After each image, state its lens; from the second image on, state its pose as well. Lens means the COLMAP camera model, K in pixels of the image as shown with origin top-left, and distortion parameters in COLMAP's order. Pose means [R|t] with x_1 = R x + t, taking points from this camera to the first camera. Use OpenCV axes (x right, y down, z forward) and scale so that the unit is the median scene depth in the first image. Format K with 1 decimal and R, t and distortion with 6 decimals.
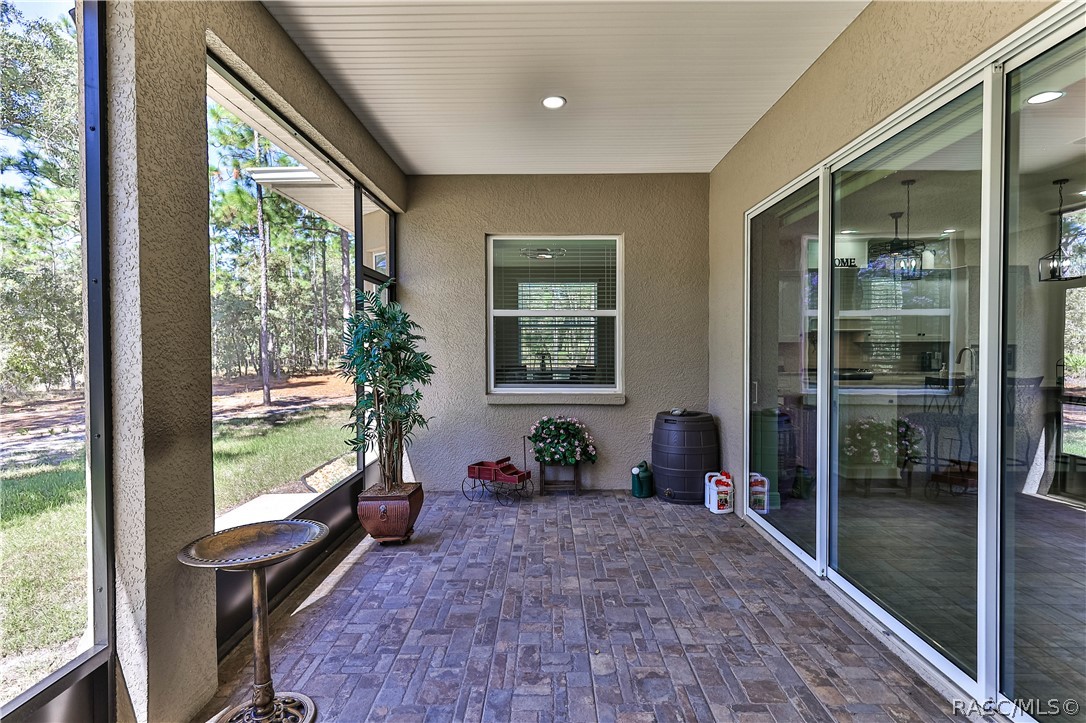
lens RADIAL K [[552.8, 0, 539.9], [0, 552.8, 353.5], [0, 0, 1]] dist [0.005353, 0.000647]
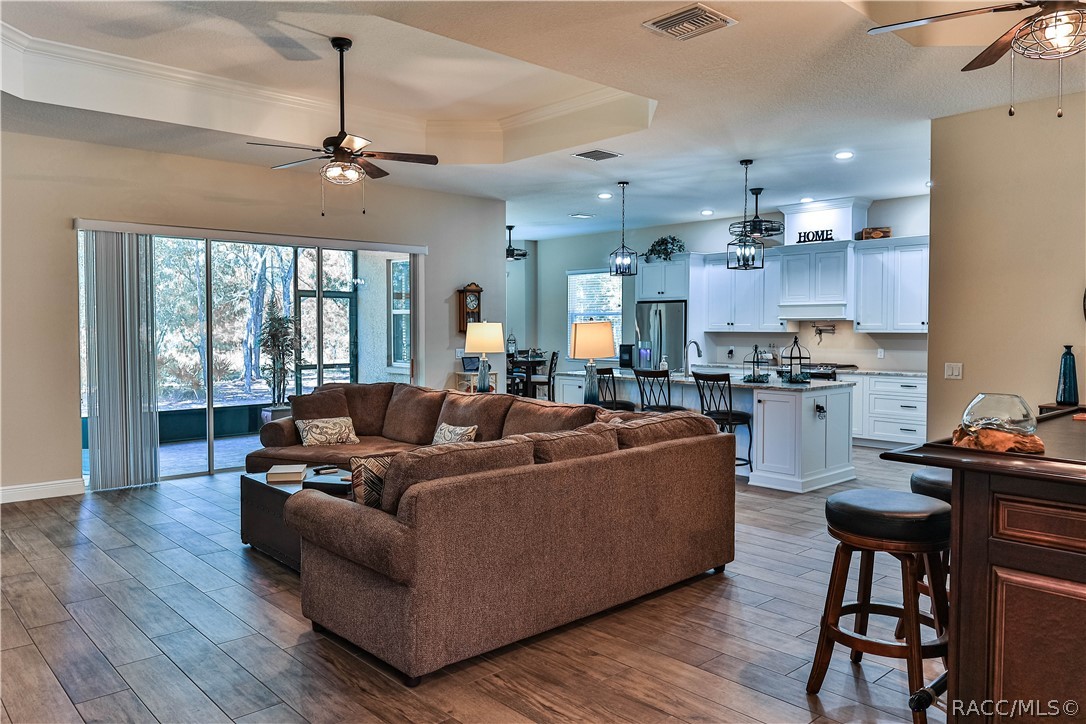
lens RADIAL K [[773.2, 0, 543.0], [0, 773.2, 362.0], [0, 0, 1]] dist [0.040997, 0.002062]
pose [[0.692779, 0.037402, -0.720180, 2.610258], [-0.017519, 0.999232, 0.035041, -0.027290], [0.720937, -0.011659, 0.692902, -0.209858]]
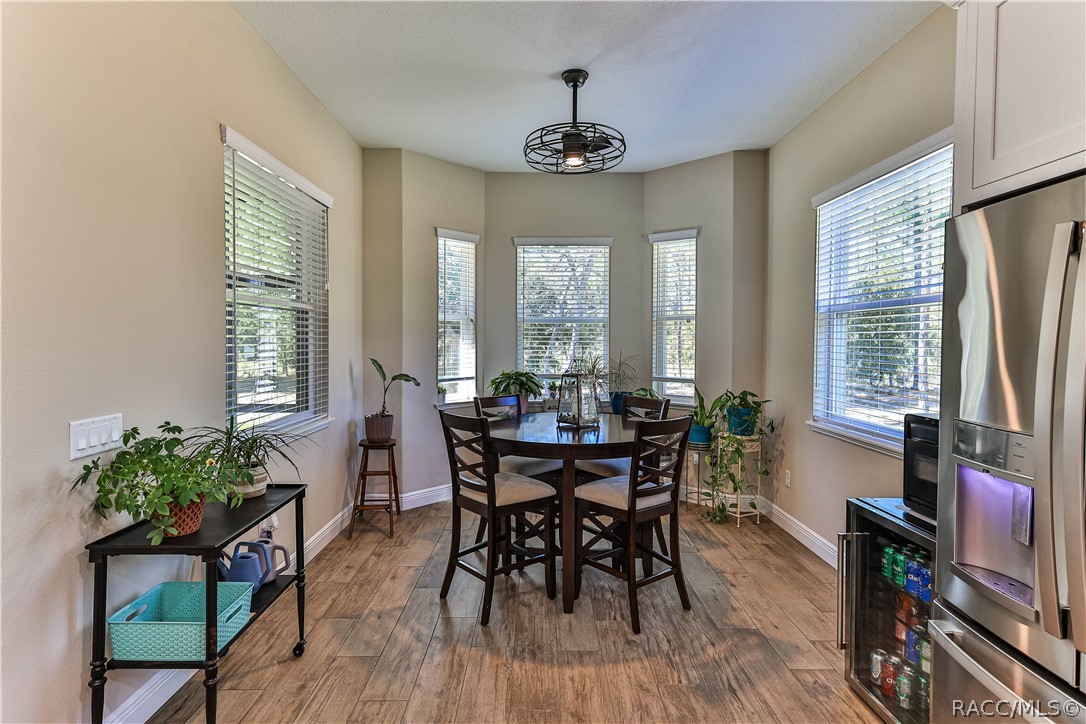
lens RADIAL K [[552.8, 0, 539.9], [0, 552.8, 354.0], [0, 0, 1]] dist [0.005353, 0.000647]
pose [[0.029011, 0.028300, -0.999178, 0.963519], [-0.023637, 0.999339, 0.027618, -0.061380], [0.999300, 0.022816, 0.029661, 1.979477]]
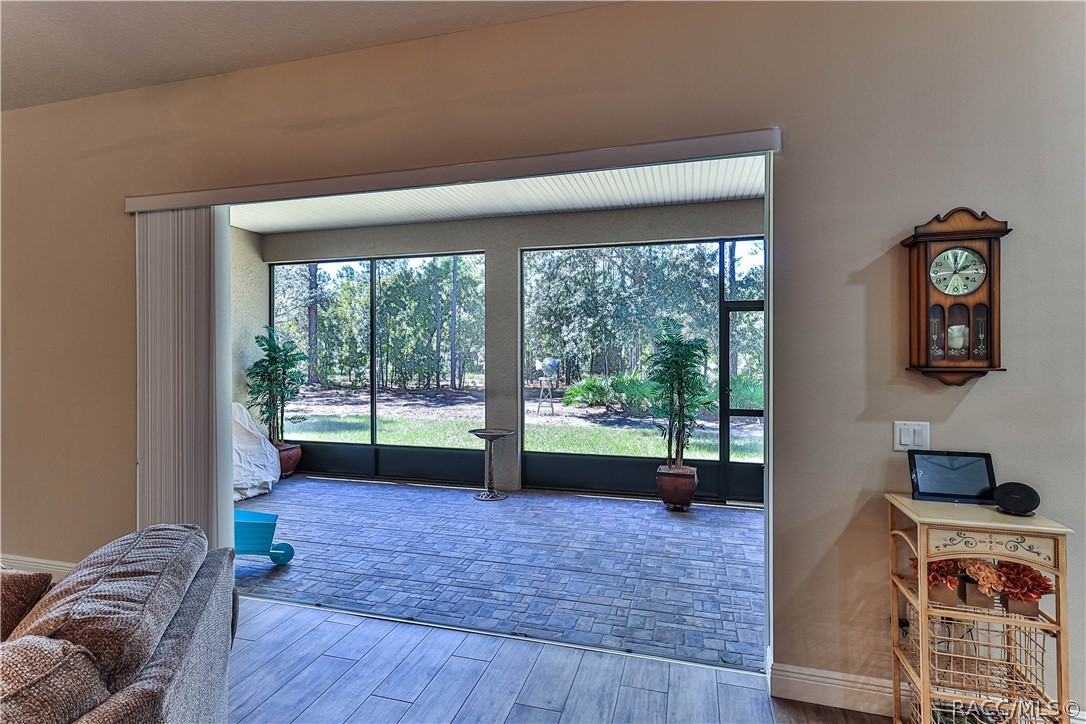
lens RADIAL K [[529.7, 0, 544.9], [0, 529.7, 356.3], [0, 0, 1]] dist [0.003330, 0.000650]
pose [[-0.249431, 0.008185, -0.968358, 1.206481], [-0.015610, 0.999800, 0.012471, -0.047419], [0.968267, 0.018227, -0.249253, 1.143364]]
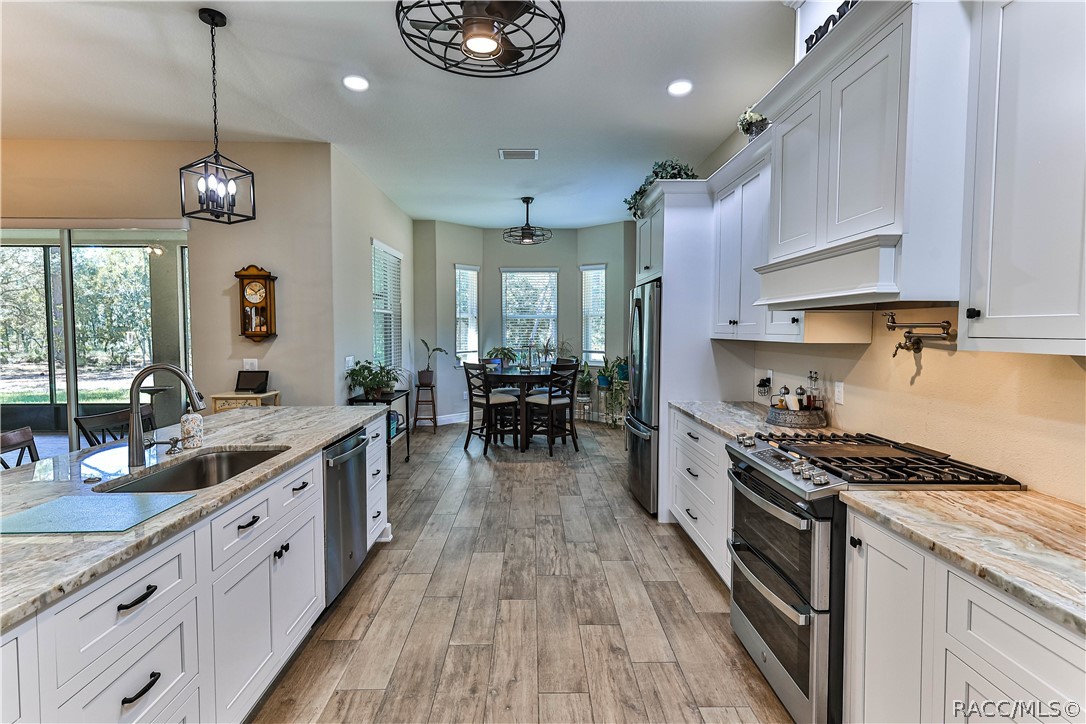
lens RADIAL K [[529.7, 0, 544.9], [0, 529.7, 356.3], [0, 0, 1]] dist [0.003330, 0.000650]
pose [[0.048764, 0.054975, -0.997296, 1.857573], [-0.020674, 0.998326, 0.054021, -0.065612], [0.998596, 0.017984, 0.049819, 2.034046]]
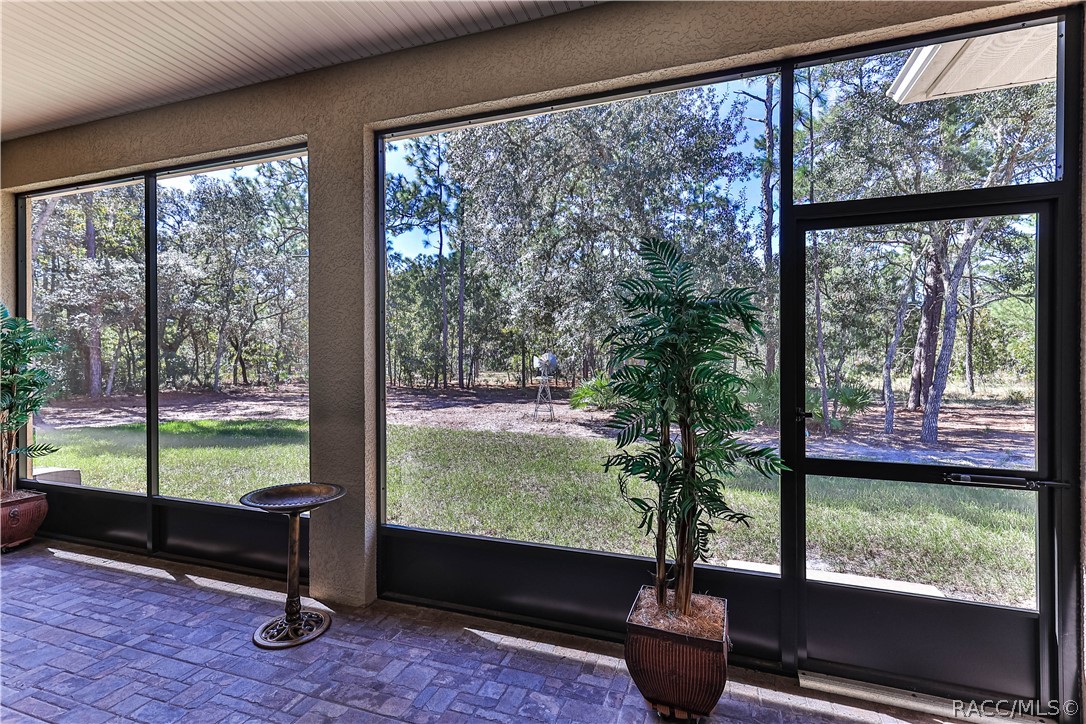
lens RADIAL K [[500.0, 0, 544.4], [0, 500.0, 356.0], [0, 0, 1]] dist [0.001626, 0.000090]
pose [[-0.313234, 0.010971, -0.949613, 0.279589], [-0.011850, 0.999810, 0.015460, -0.016472], [0.949602, 0.016096, -0.313044, 1.165897]]
